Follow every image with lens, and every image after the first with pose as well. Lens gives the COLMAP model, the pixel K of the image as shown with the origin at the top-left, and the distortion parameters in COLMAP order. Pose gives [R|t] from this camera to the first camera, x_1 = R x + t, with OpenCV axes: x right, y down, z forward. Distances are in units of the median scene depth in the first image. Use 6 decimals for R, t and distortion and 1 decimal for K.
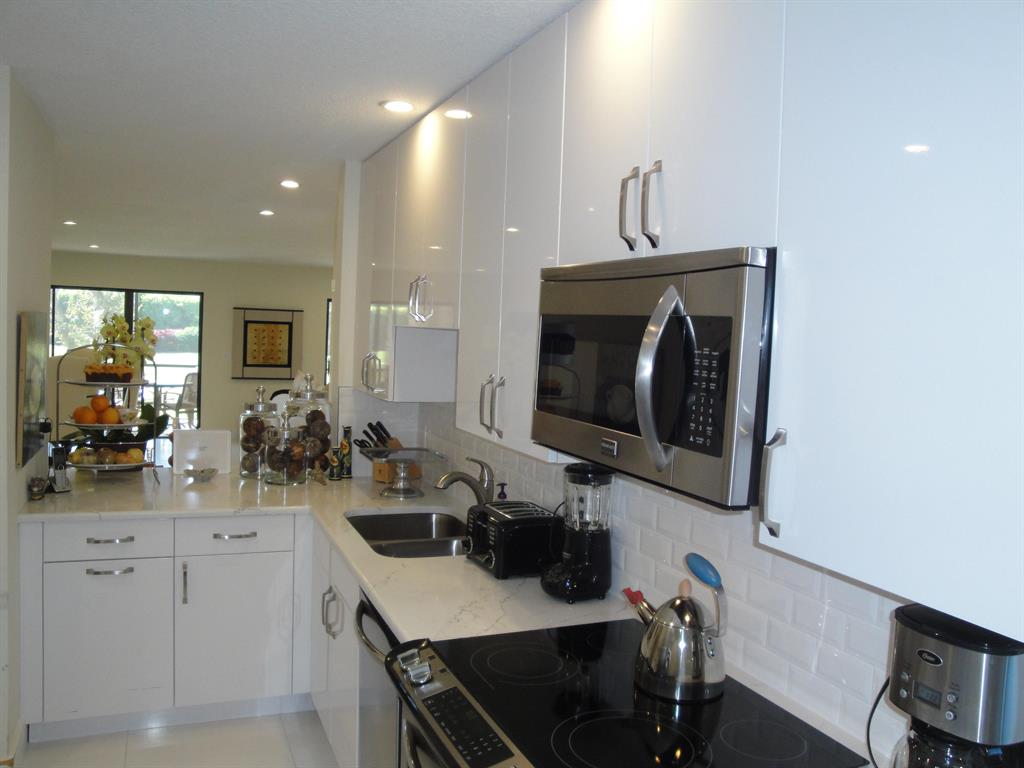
lens RADIAL K [[850.6, 0, 516.6], [0, 850.6, 383.8], [0, 0, 1]] dist [-0.155175, 0.138592]
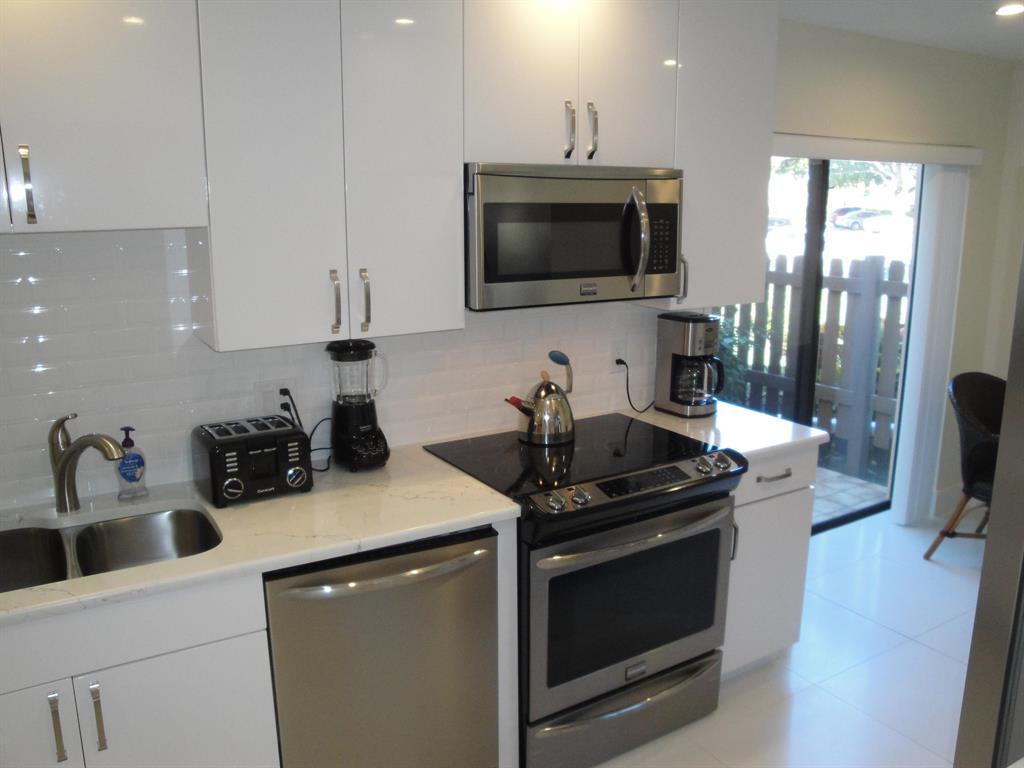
lens RADIAL K [[850.6, 0, 513.0], [0, 850.6, 377.3], [0, 0, 1]] dist [-0.155175, 0.138592]
pose [[-0.143384, -0.263354, 0.953984, -0.765153], [0.054577, 0.960373, 0.273321, -0.111308], [-0.988161, 0.091256, -0.123329, 0.737612]]
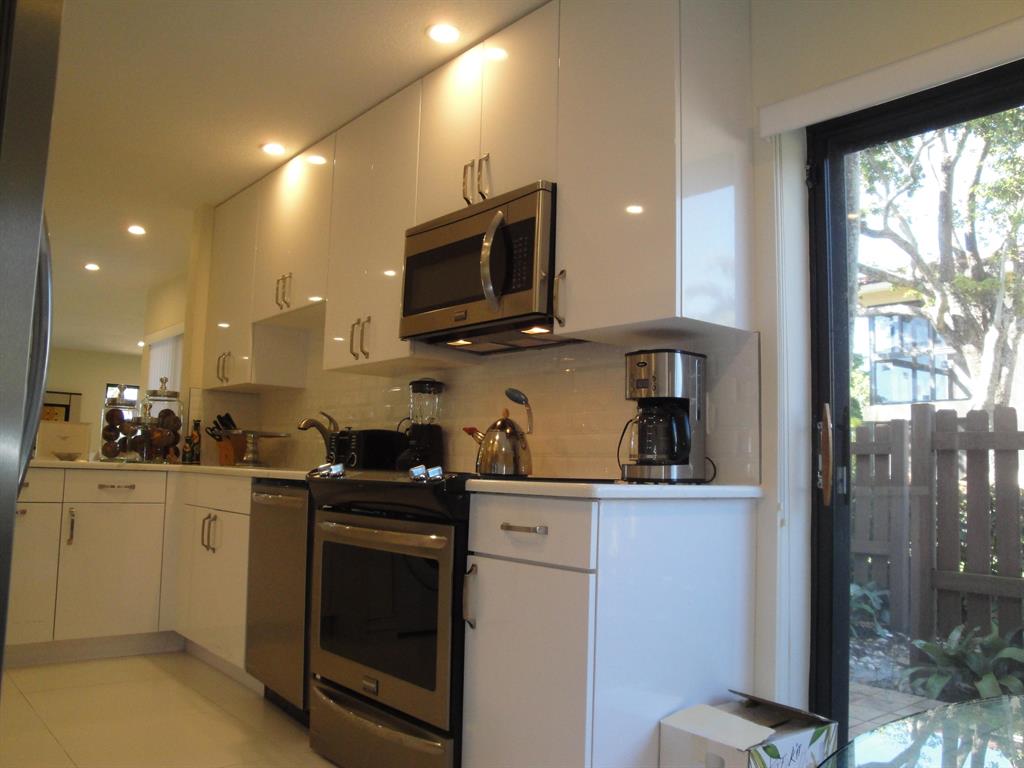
lens RADIAL K [[850.6, 0, 518.2], [0, 850.6, 380.1], [0, 0, 1]] dist [-0.155175, 0.138592]
pose [[0.956943, 0.010224, 0.290095, -0.145511], [0.035855, 0.987563, -0.153080, 0.253422], [-0.288052, 0.156891, 0.944675, -0.324808]]
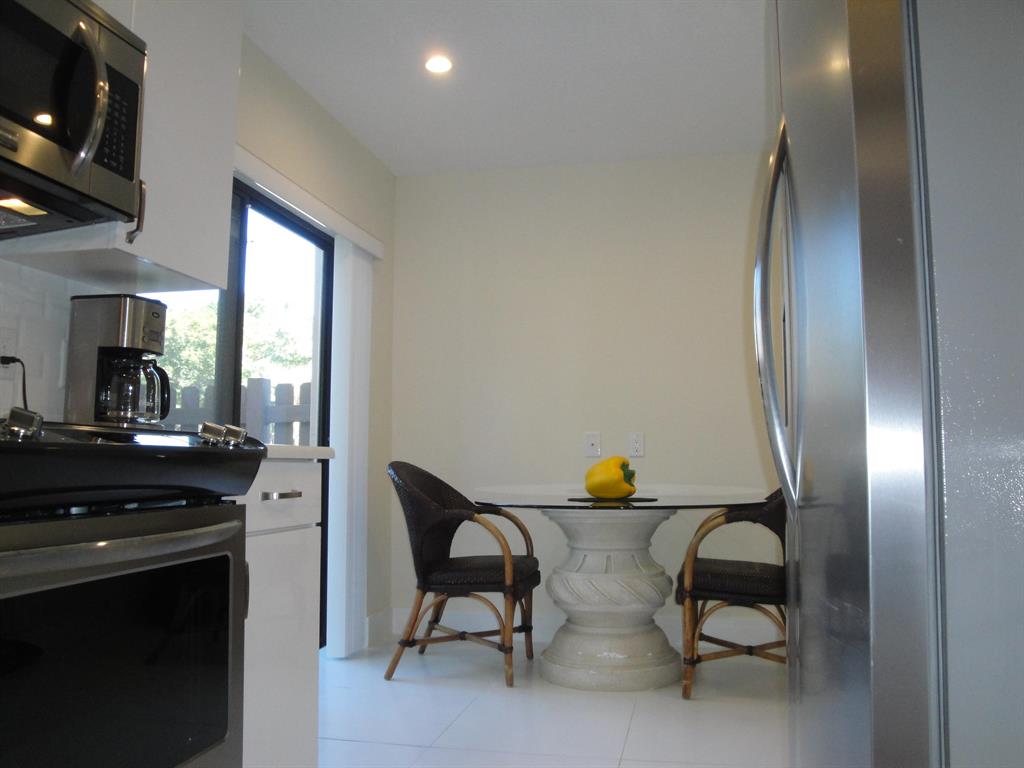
lens RADIAL K [[850.6, 0, 517.6], [0, 850.6, 384.2], [0, 0, 1]] dist [-0.155175, 0.138592]
pose [[-0.819921, 0.004755, 0.572458, -0.455868], [-0.007297, 0.999797, -0.018757, 0.192471], [-0.572431, -0.019557, -0.819720, 0.764813]]
